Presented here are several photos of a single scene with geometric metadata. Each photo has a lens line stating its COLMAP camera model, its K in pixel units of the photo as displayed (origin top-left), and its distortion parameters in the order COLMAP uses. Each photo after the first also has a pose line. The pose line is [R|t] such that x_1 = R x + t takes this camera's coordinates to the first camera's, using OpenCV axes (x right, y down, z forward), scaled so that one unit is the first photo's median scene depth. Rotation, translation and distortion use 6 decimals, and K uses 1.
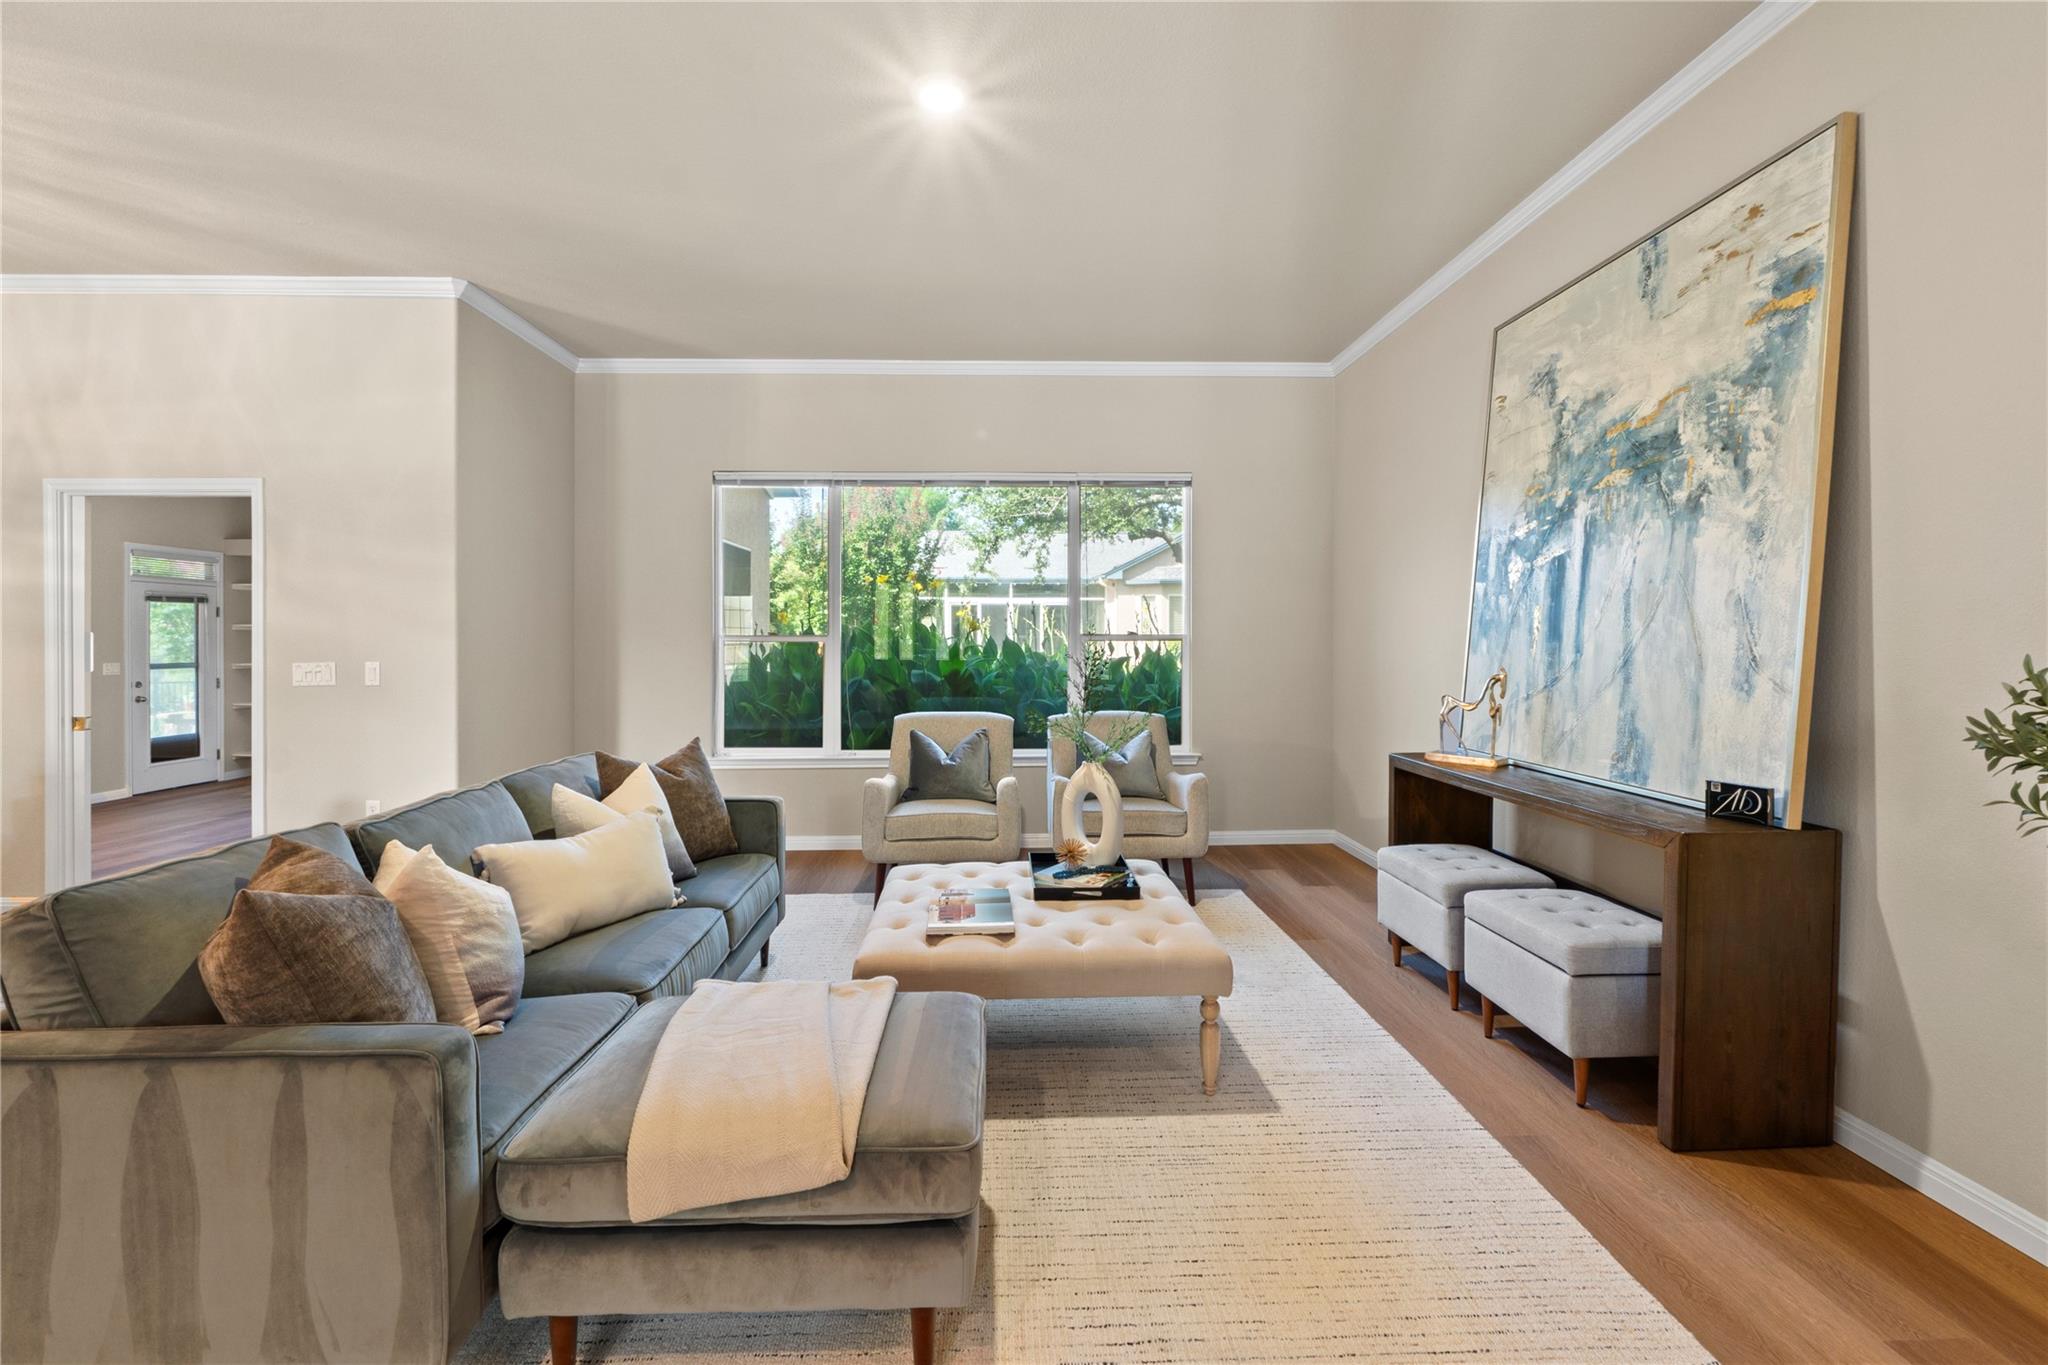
lens RADIAL K [[893.3, 0, 1020.2], [0, 893.3, 631.6], [0, 0, 1]] dist [-0.000526, -0.000051]
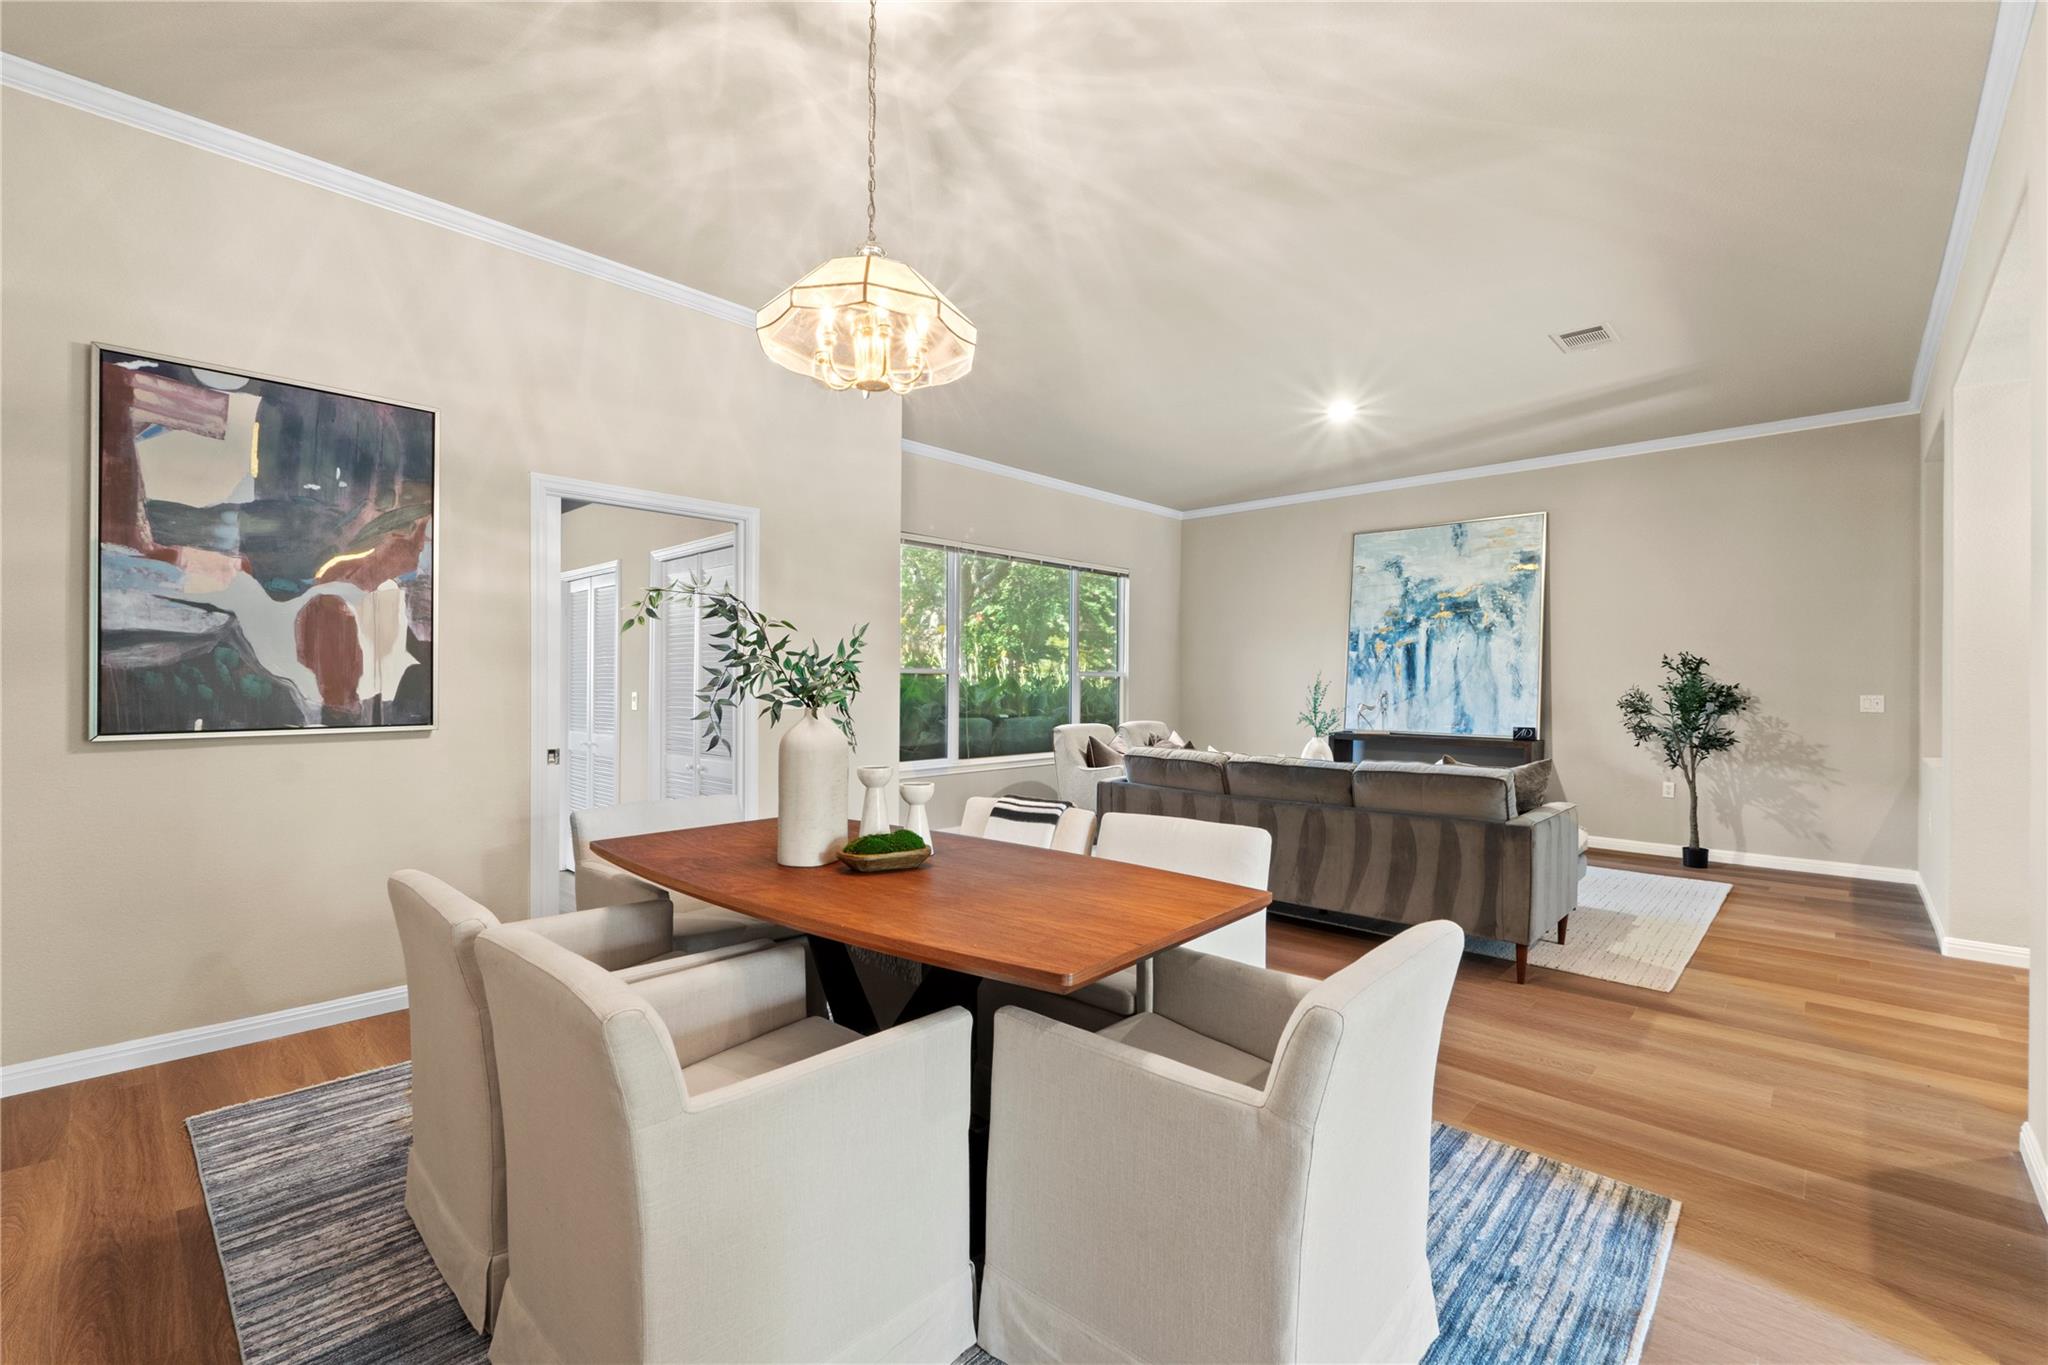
lens RADIAL K [[867.7, 0, 1021.4], [0, 867.7, 672.3], [0, 0, 1]] dist [-0.009365, 0.000021]
pose [[0.708483, 0.015657, 0.705555, -1.834476], [-0.017265, 0.999839, -0.004851, 0.022570], [-0.705517, -0.008745, 0.708639, 0.103309]]
